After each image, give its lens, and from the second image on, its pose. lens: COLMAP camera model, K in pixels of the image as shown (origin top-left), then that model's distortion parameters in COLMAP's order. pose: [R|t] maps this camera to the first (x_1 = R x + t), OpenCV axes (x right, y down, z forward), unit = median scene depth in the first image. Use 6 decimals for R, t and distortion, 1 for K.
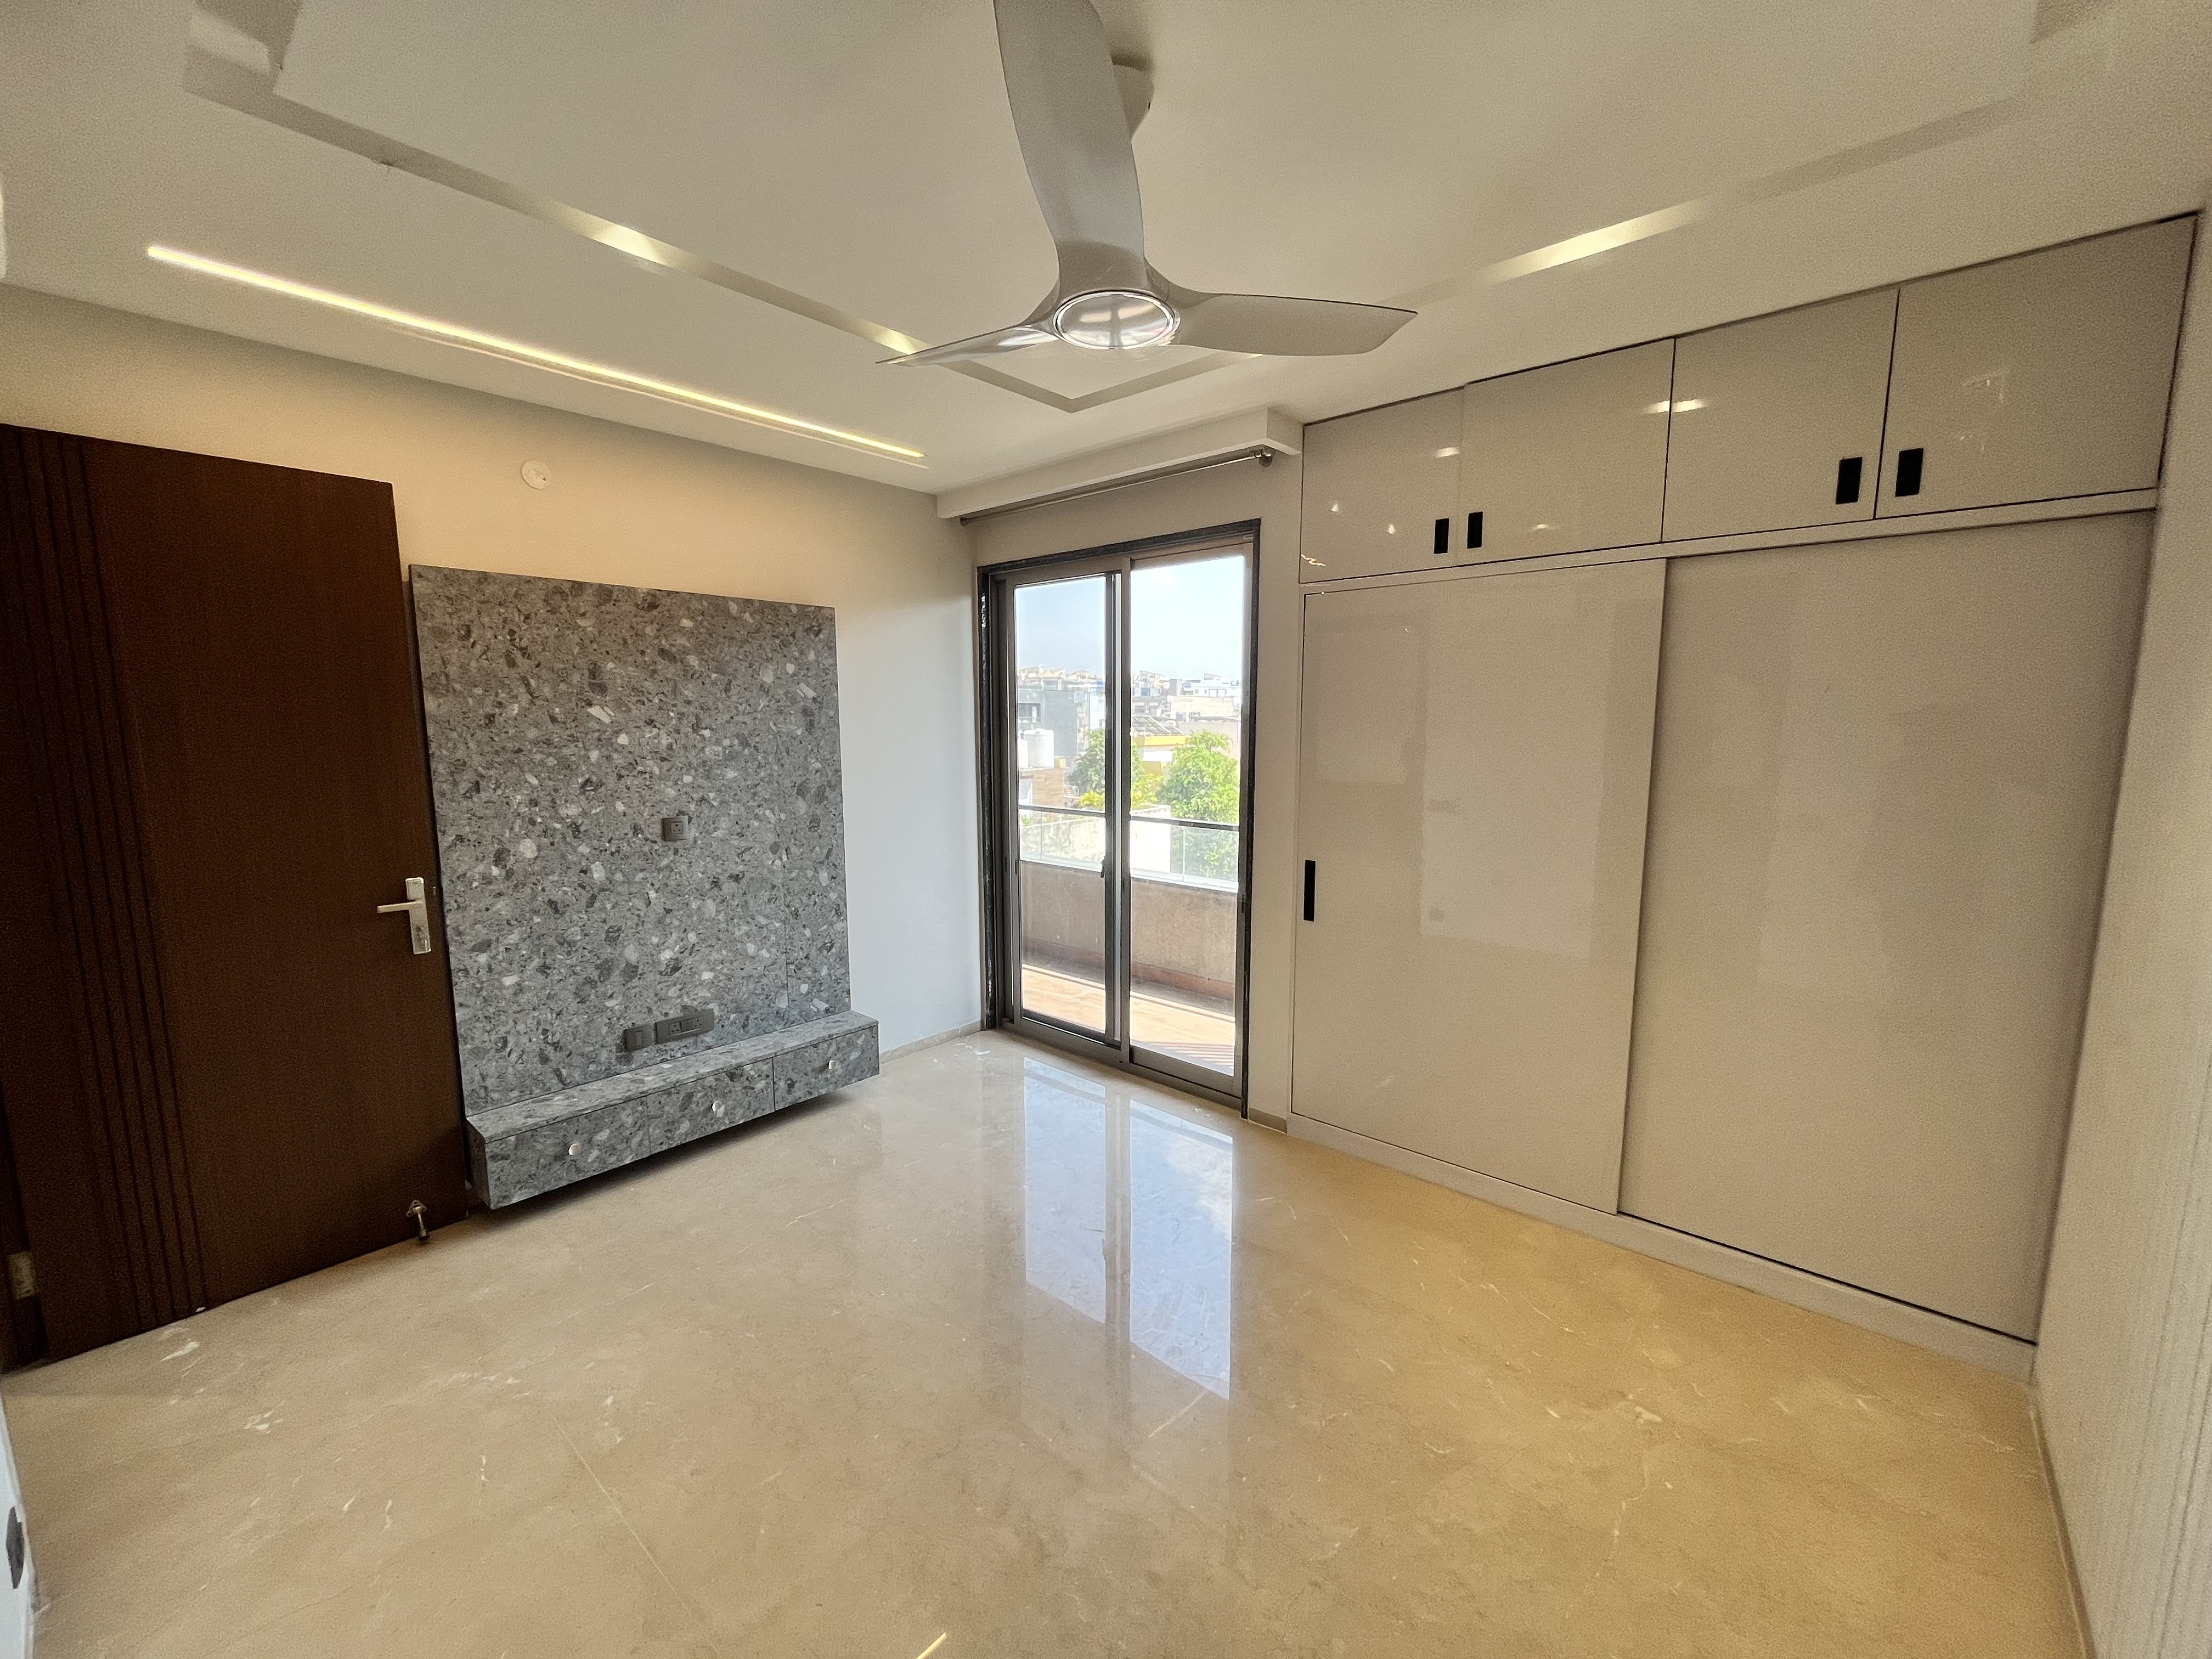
lens RADIAL K [[899.5, 0, 1106.0], [0, 899.5, 829.5], [0, 0, 1]] dist [-0.006817, 0.000132]
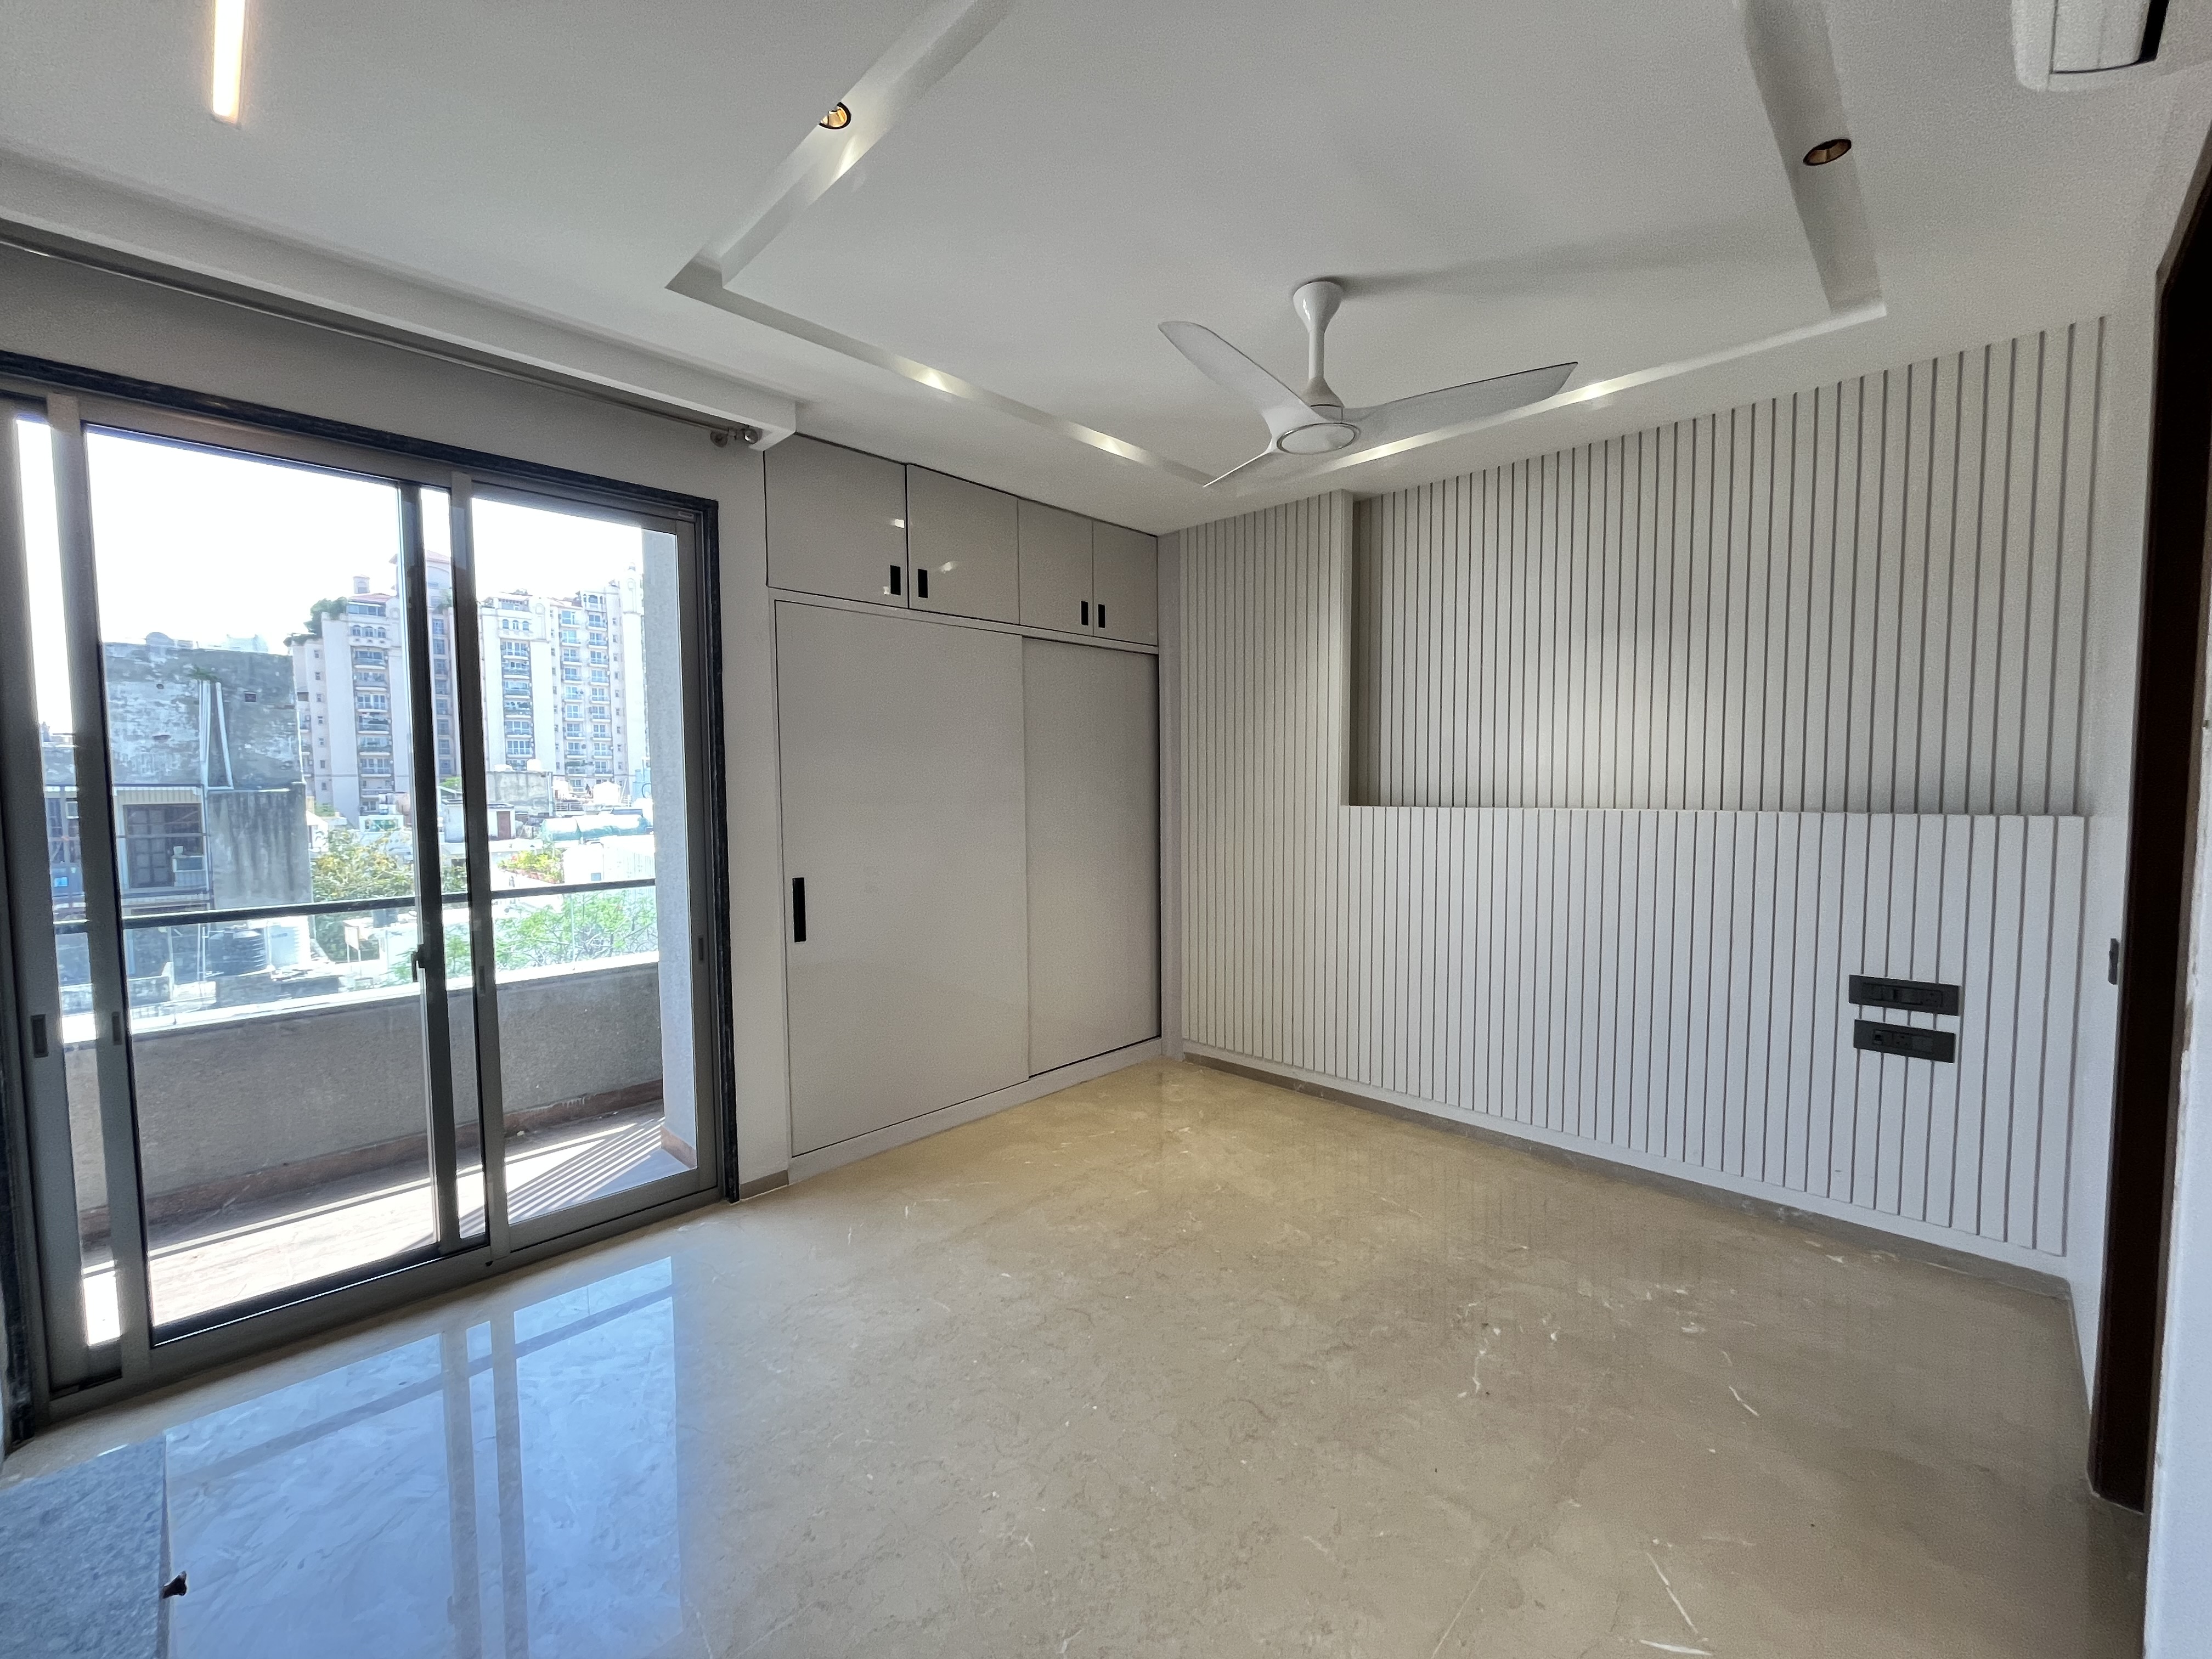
lens RADIAL K [[899.5, 0, 1106.0], [0, 899.5, 829.5], [0, 0, 1]] dist [-0.006817, 0.000132]
pose [[0.049172, -0.052479, 0.997411, -0.704733], [0.131959, 0.990206, 0.045595, -0.017141], [-0.990035, 0.129375, 0.055616, 0.614731]]
